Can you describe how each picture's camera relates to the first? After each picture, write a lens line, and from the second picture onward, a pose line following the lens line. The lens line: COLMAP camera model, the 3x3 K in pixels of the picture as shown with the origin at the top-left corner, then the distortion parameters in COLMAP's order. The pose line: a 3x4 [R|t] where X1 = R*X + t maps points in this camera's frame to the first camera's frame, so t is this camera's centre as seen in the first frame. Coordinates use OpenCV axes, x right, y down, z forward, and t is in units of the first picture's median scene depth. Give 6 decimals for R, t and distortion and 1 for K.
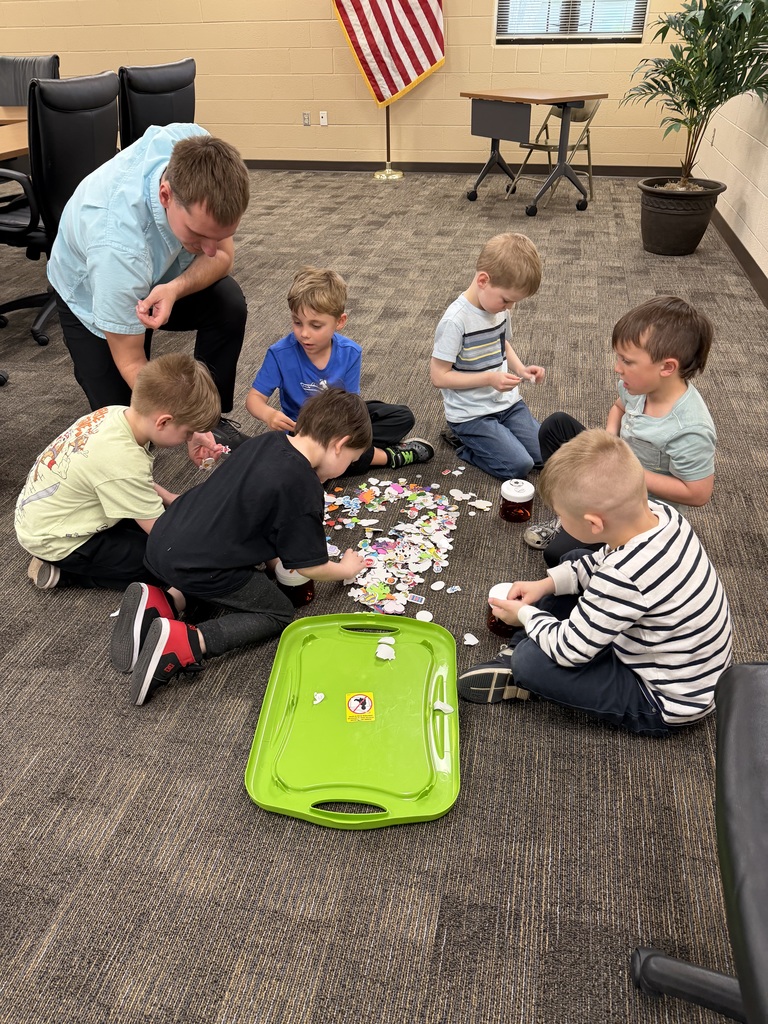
lens RADIAL K [[749.0, 0, 384.0], [0, 749.0, 512.0], [0, 0, 1]] dist [0.039291, -0.007405]
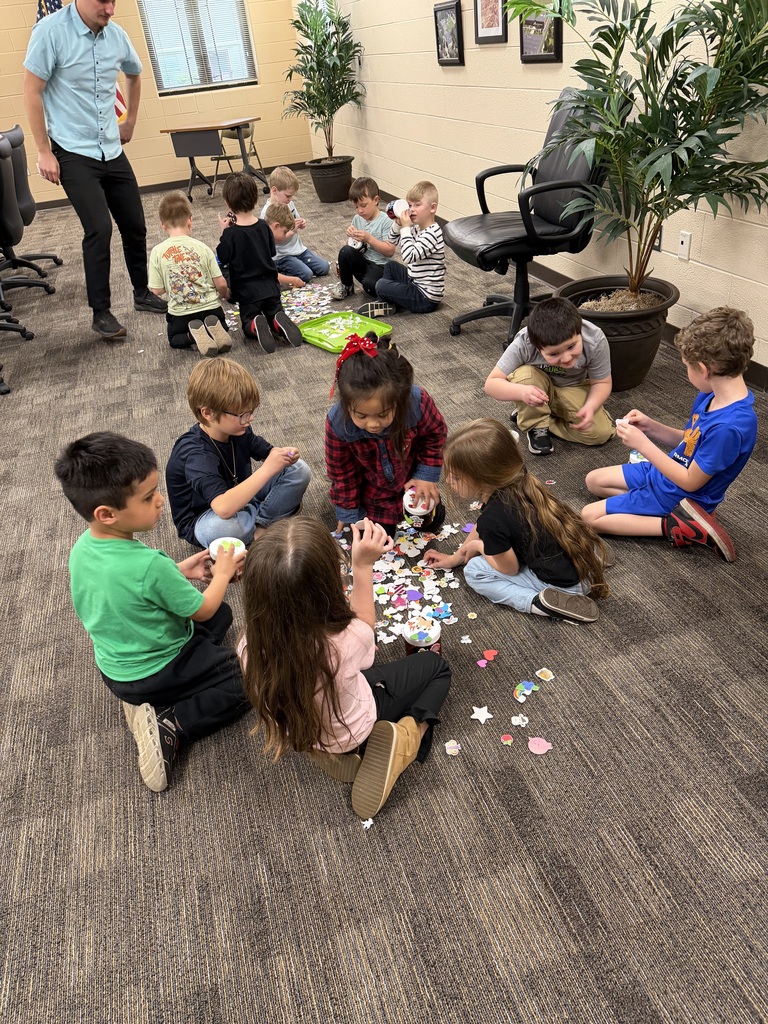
lens RADIAL K [[749.0, 0, 384.0], [0, 749.0, 512.0], [0, 0, 1]] dist [0.039291, -0.007405]
pose [[0.866550, -0.335141, 0.369826, -0.305477], [0.351449, 0.935883, 0.024618, 0.238357], [-0.354365, 0.108642, 0.928775, -0.410144]]
